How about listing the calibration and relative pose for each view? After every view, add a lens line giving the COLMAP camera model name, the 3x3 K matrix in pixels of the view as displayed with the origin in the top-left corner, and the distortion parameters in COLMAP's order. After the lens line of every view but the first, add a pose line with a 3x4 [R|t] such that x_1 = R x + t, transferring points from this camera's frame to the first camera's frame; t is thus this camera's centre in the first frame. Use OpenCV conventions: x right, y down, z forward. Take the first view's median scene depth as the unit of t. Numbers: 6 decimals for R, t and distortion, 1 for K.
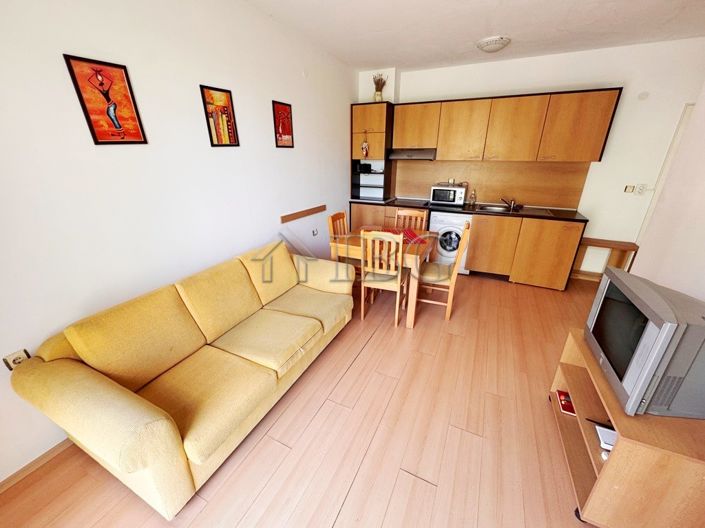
lens RADIAL K [[280.8, 0, 352.1], [0, 280.8, 262.7], [0, 0, 1]] dist [-0.000123, 0.000121]
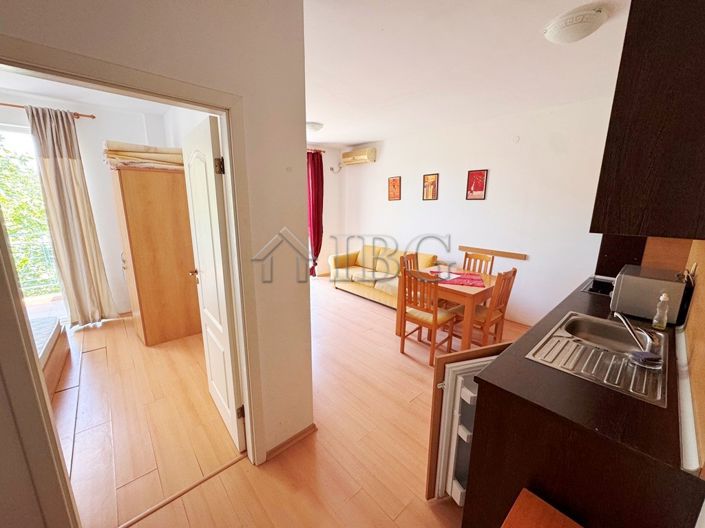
lens RADIAL K [[280.8, 0, 352.2], [0, 280.8, 260.4], [0, 0, 1]] dist [-0.000123, 0.000121]
pose [[-0.382508, 0.190896, -0.904017, 1.579623], [-0.337839, 0.881775, 0.329146, -0.474400], [0.859972, 0.431314, -0.272794, 1.177597]]
